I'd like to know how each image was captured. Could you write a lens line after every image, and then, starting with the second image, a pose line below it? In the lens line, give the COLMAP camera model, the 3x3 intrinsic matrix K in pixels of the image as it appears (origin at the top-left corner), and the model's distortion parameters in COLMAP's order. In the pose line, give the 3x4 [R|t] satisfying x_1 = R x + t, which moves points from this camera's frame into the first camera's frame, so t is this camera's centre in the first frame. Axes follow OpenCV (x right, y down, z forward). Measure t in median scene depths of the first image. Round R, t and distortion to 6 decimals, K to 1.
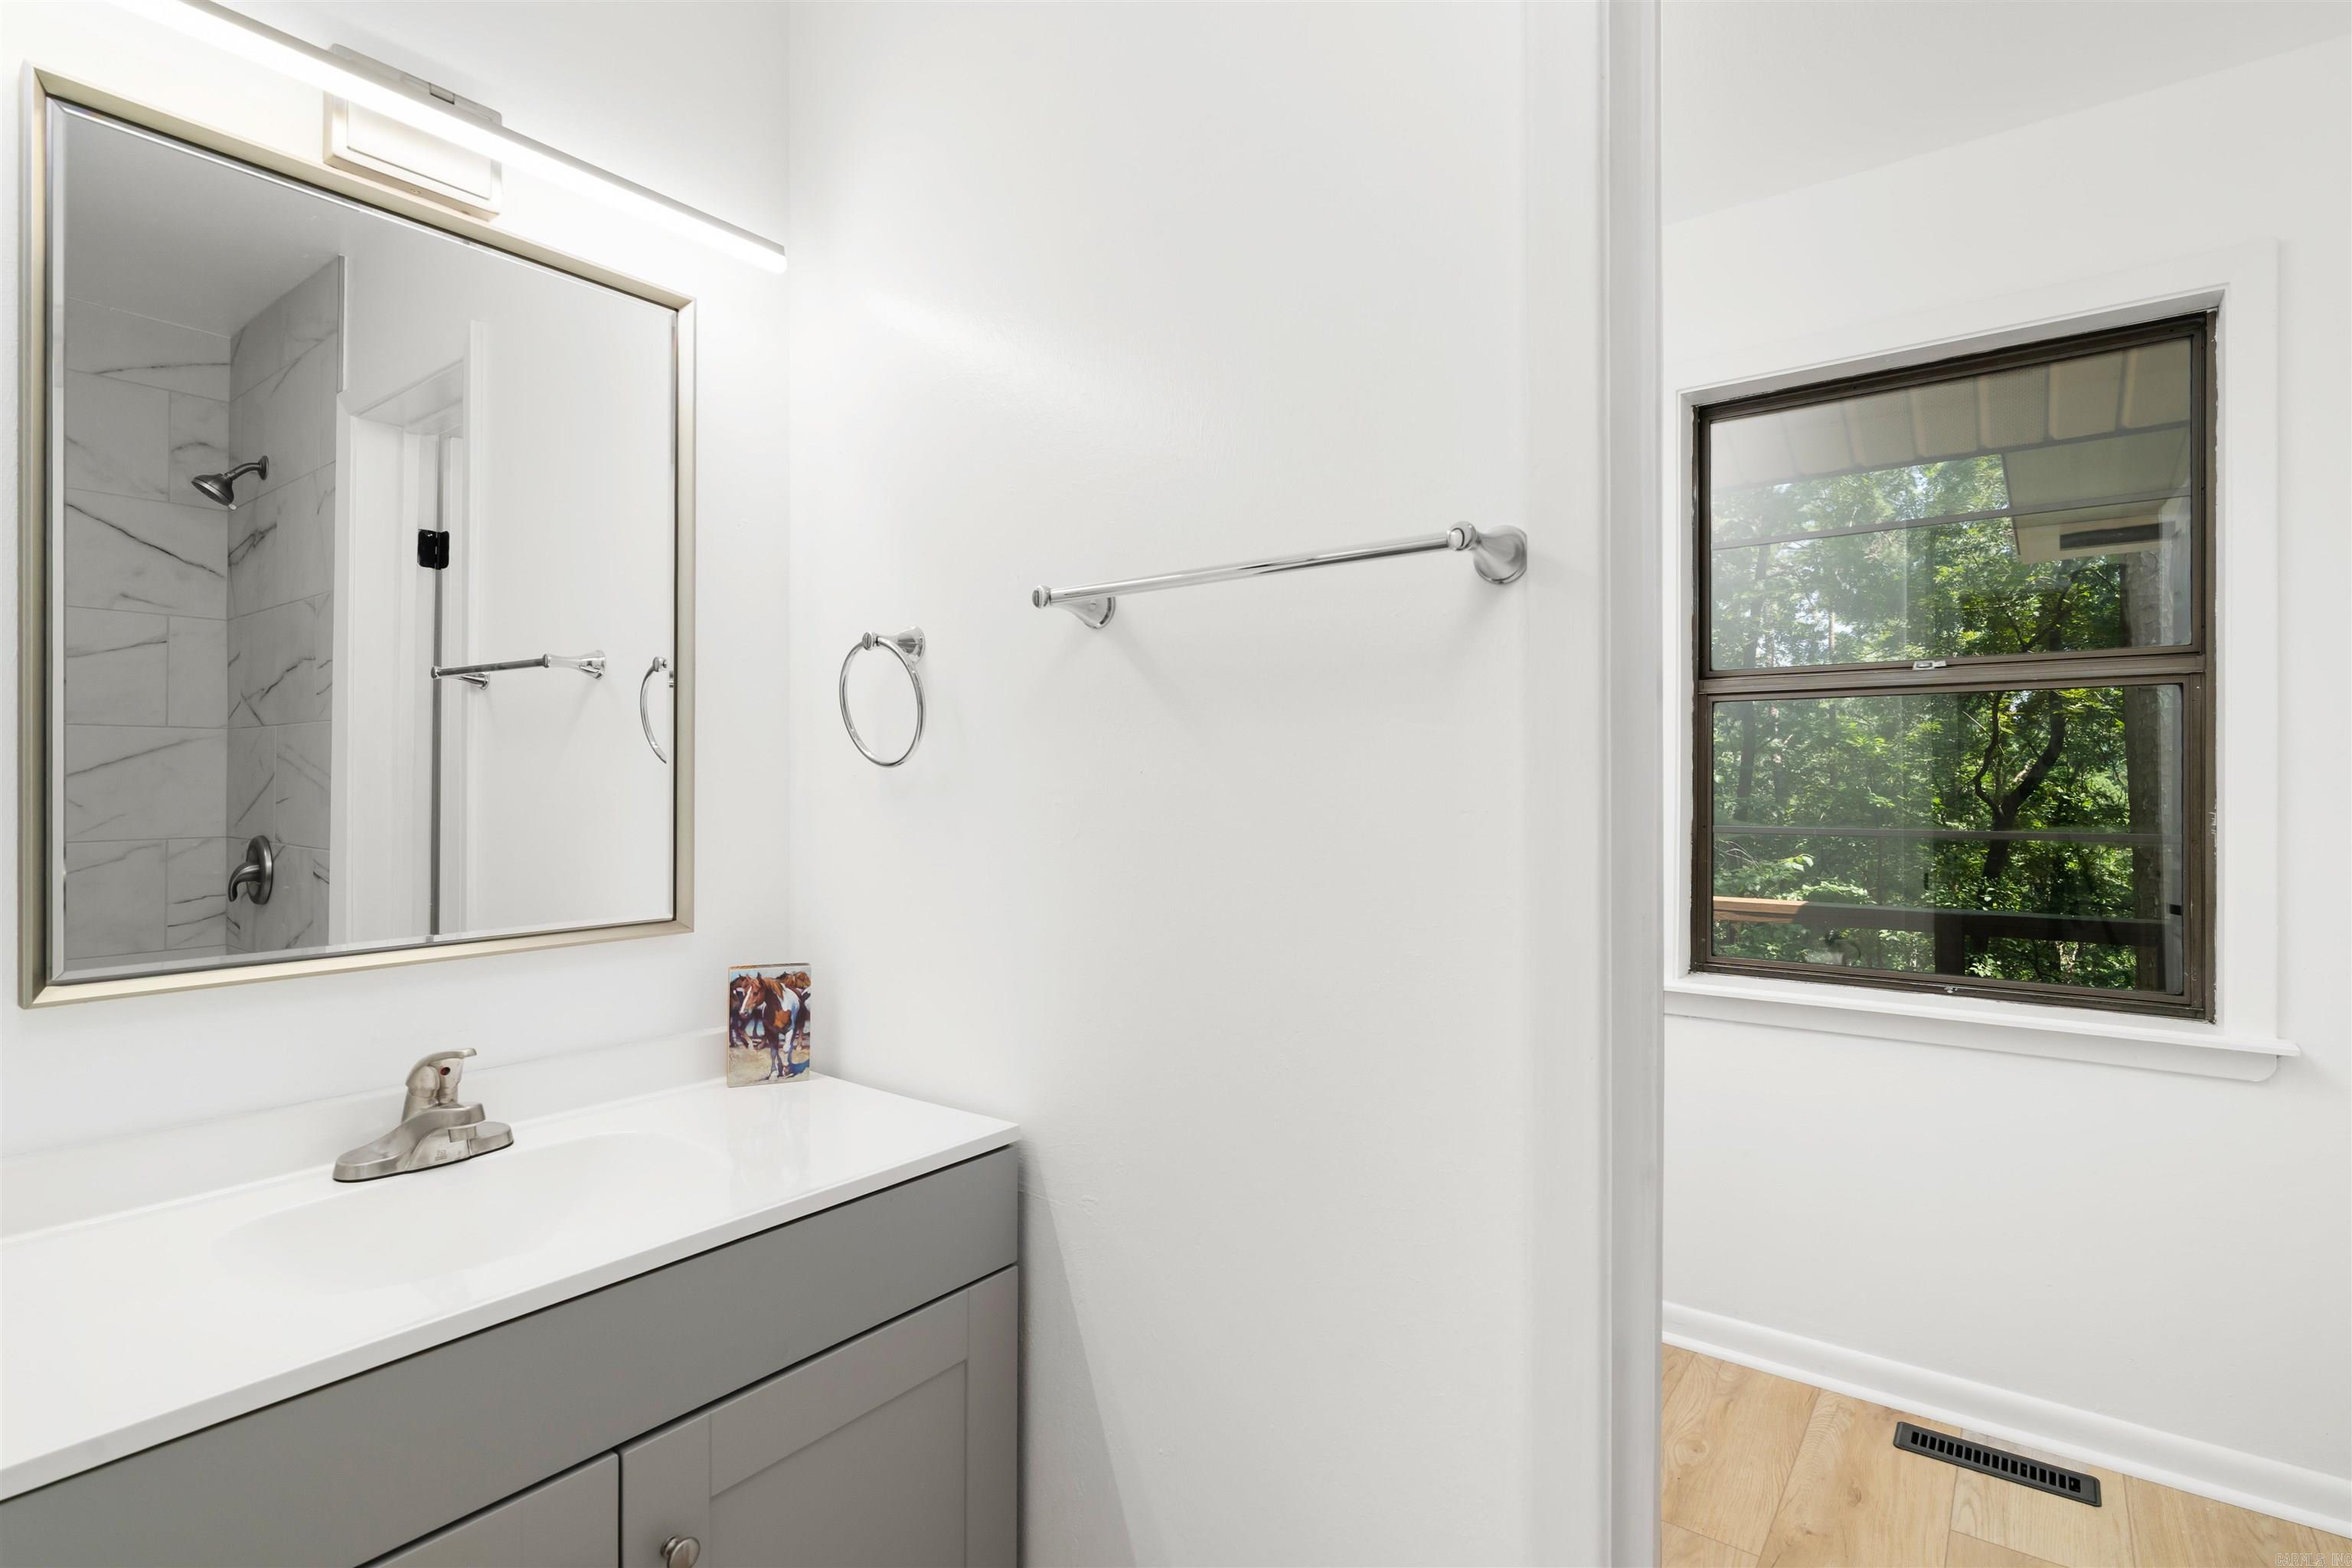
lens RADIAL K [[1141.5, 0, 1176.7], [0, 1141.5, 774.7], [0, 0, 1]] dist [0.000879, 0.000231]
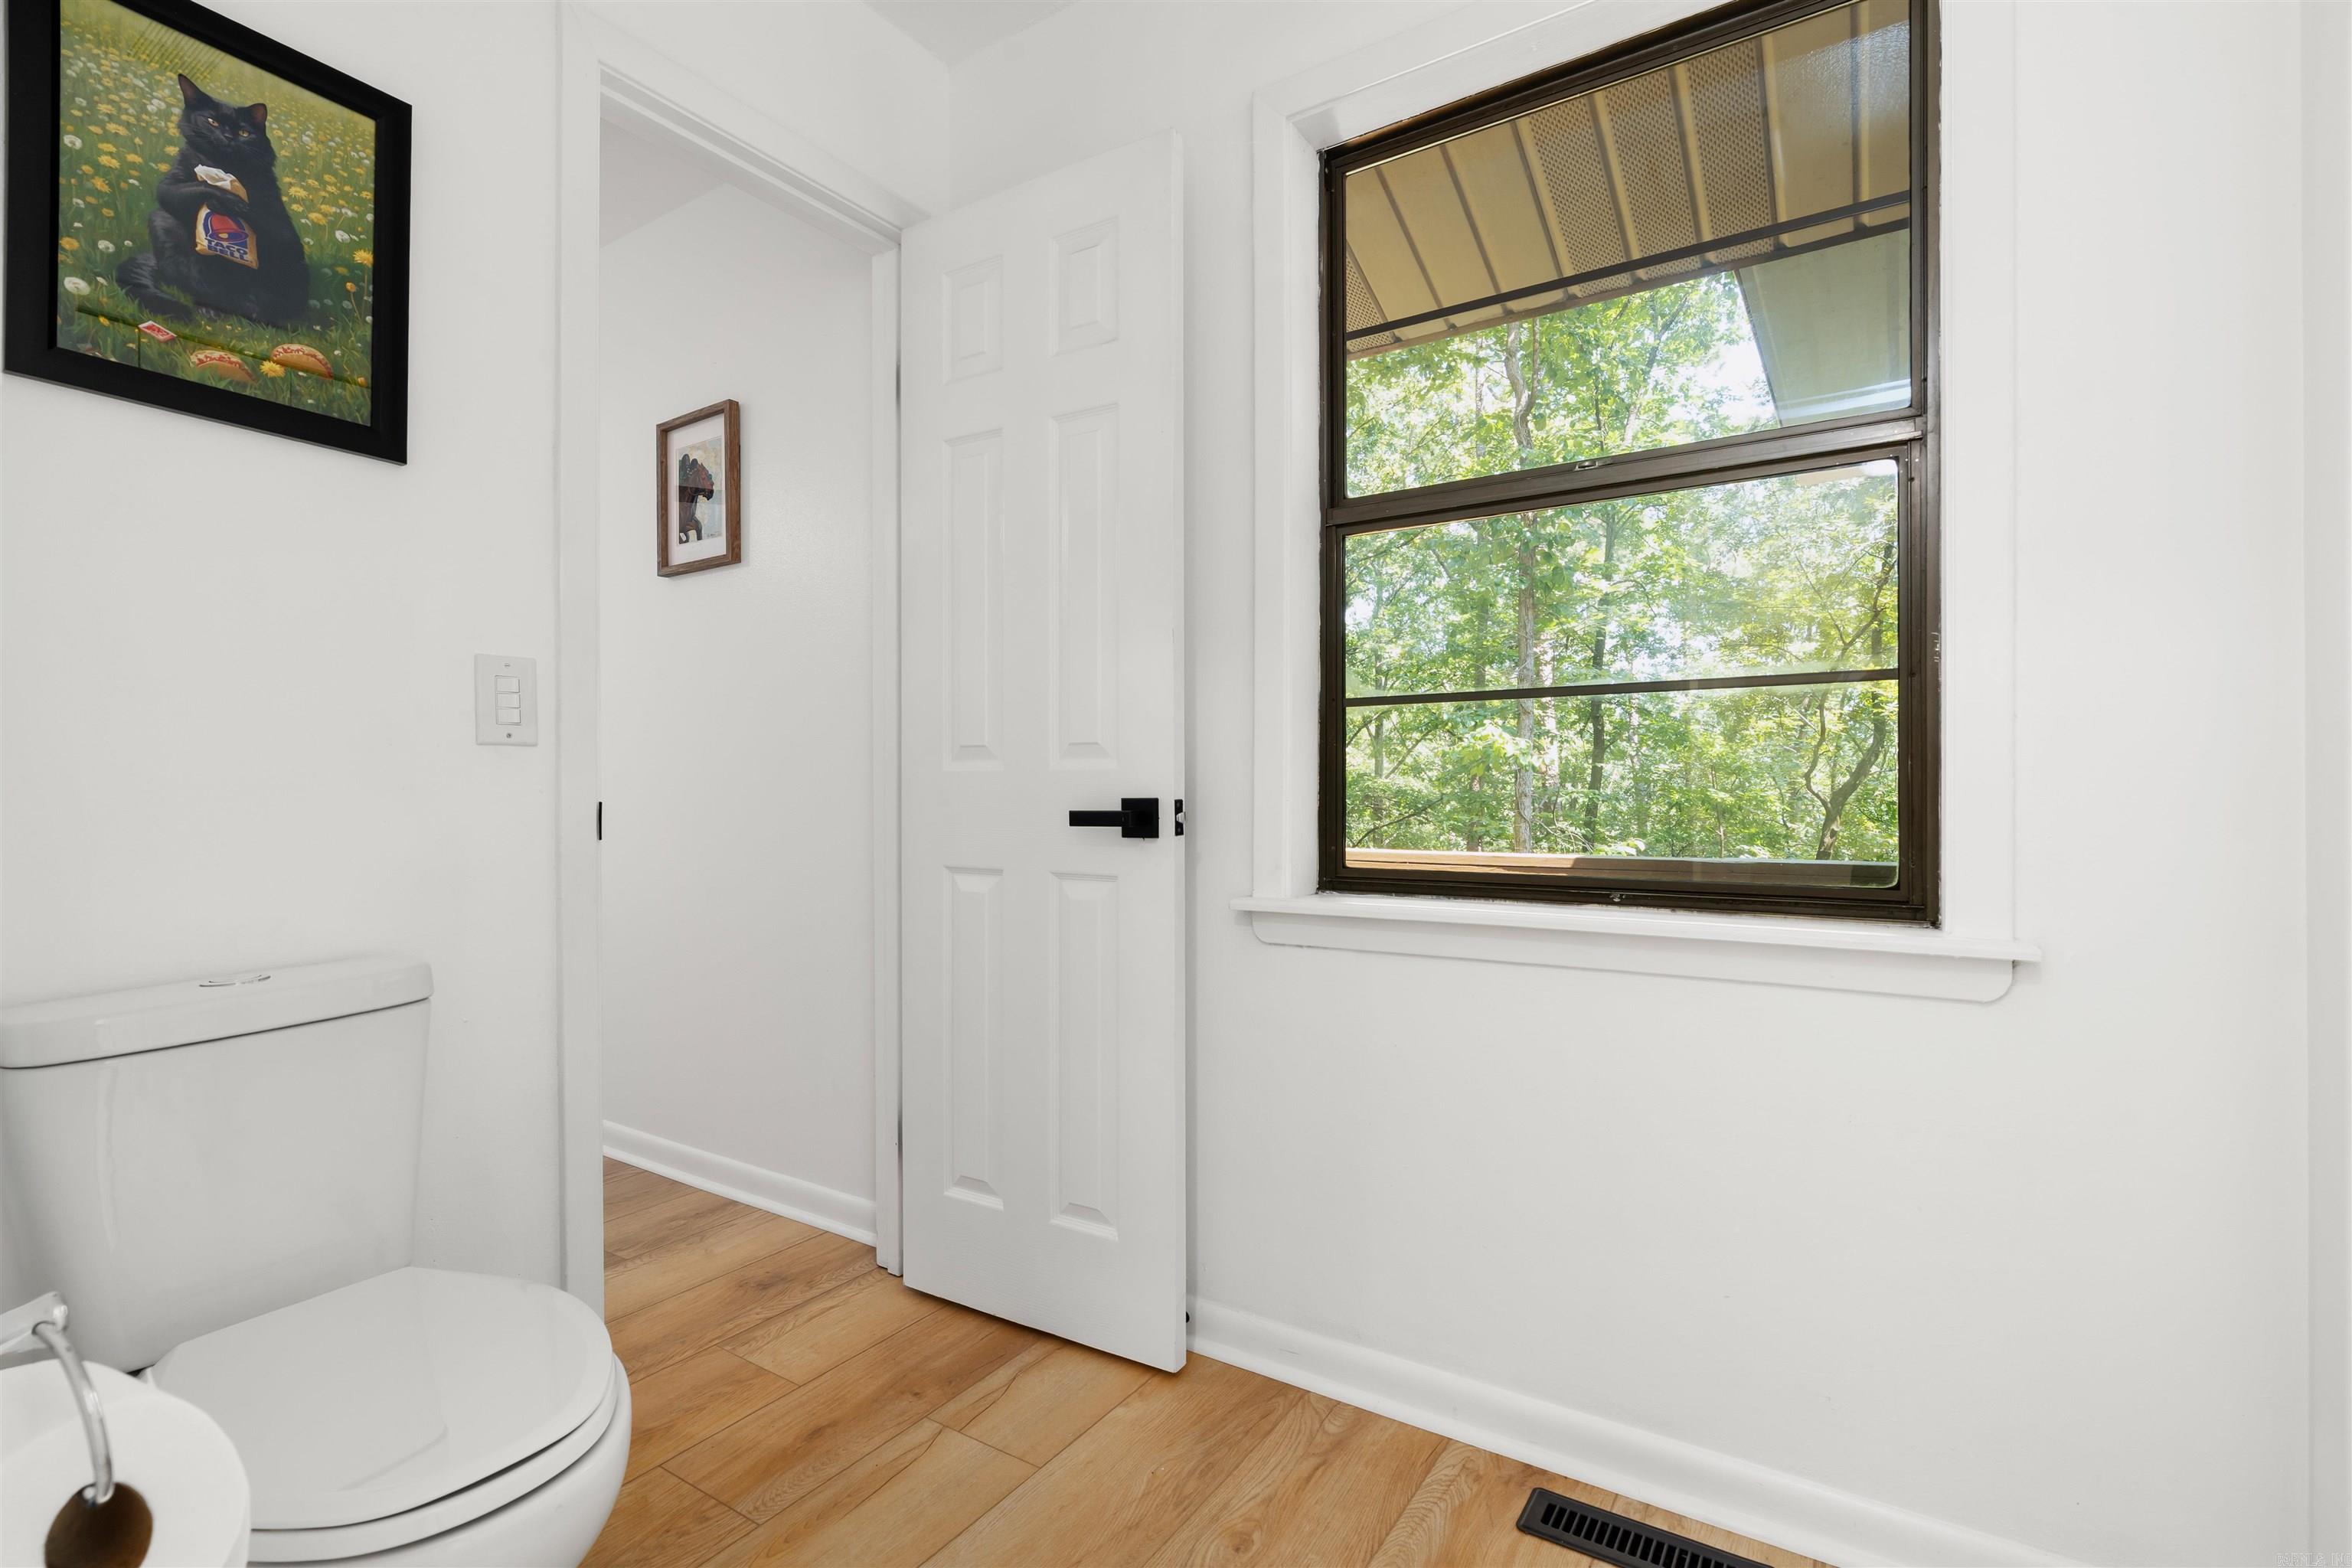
lens RADIAL K [[1080.2, 0, 1172.1], [0, 1080.2, 788.9], [0, 0, 1]] dist [-0.004279, 0.000938]
pose [[0.997658, -0.000785, 0.068394, 0.346865], [0.000688, 0.999999, 0.001432, 0.118112], [-0.068395, -0.001381, 0.997657, 0.324827]]
